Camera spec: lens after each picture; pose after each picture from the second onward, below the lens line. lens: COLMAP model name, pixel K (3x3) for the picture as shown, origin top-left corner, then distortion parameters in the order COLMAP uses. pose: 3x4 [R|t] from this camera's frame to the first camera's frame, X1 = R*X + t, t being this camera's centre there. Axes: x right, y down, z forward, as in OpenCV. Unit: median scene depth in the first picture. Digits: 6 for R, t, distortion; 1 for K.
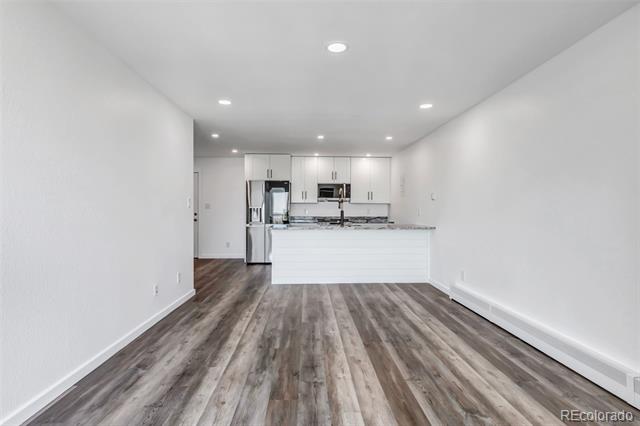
lens RADIAL K [[340.4, 0, 320.0], [0, 340.4, 213.0], [0, 0, 1]] dist [-0.000074, 0.000048]
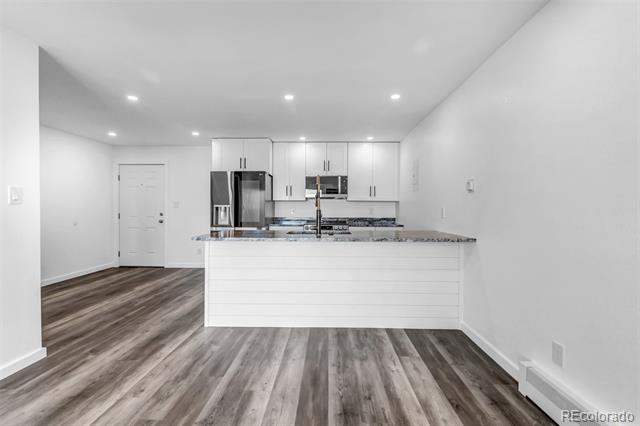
lens RADIAL K [[290.8, 0, 320.0], [0, 290.8, 213.0], [0, 0, 1]] dist [0.004146, 0.000008]
pose [[0.997620, 0.001287, -0.068934, 0.142993], [-0.001232, 0.999999, 0.000833, -0.002352], [0.068935, -0.000746, 0.997621, 0.638231]]
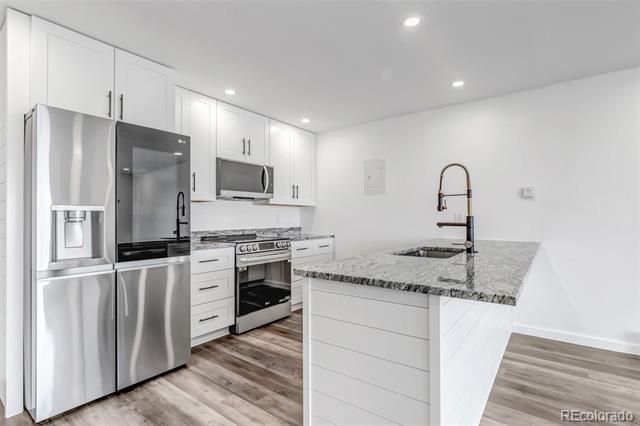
lens RADIAL K [[314.7, 0, 320.0], [0, 314.7, 213.0], [0, 0, 1]] dist [-0.004641, -0.000065]
pose [[0.634817, 0.004296, 0.772650, -0.476270], [0.013744, 0.999764, -0.016851, -0.009867], [-0.772540, 0.021317, 0.634608, 1.233356]]
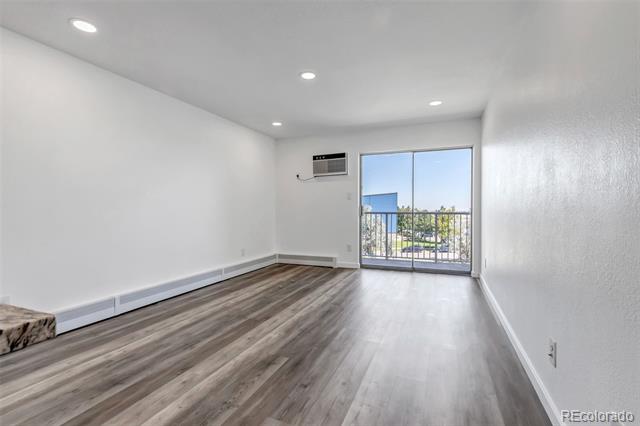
lens RADIAL K [[297.9, 0, 320.0], [0, 297.9, 213.0], [0, 0, 1]] dist [0.004362, 0.000100]
pose [[-0.908018, -0.006666, 0.418877, -0.314201], [0.001418, 0.999819, 0.018986, 0.016811], [-0.418928, 0.017833, -0.907844, 1.328054]]
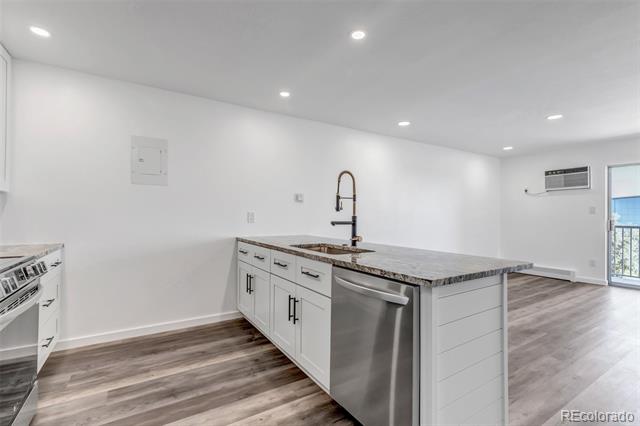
lens RADIAL K [[296.8, 0, 320.0], [0, 296.8, 213.0], [0, 0, 1]] dist [0.003426, 0.000297]
pose [[-0.500983, -0.000034, 0.865457, -0.403311], [-0.002064, 0.999997, -0.001156, -0.015526], [-0.865455, -0.002366, -0.500981, 1.740899]]
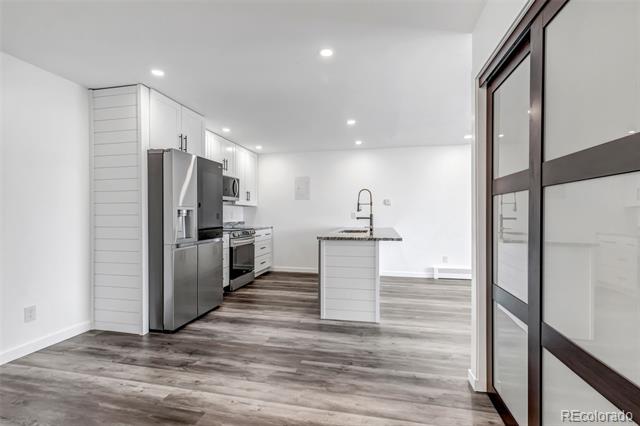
lens RADIAL K [[297.9, 0, 320.0], [0, 297.9, 213.0], [0, 0, 1]] dist [0.004362, 0.000100]
pose [[0.250733, 0.001071, 0.968056, -0.994890], [0.009668, 0.999947, -0.003610, -0.012037], [-0.968008, 0.010264, 0.250710, 1.284344]]
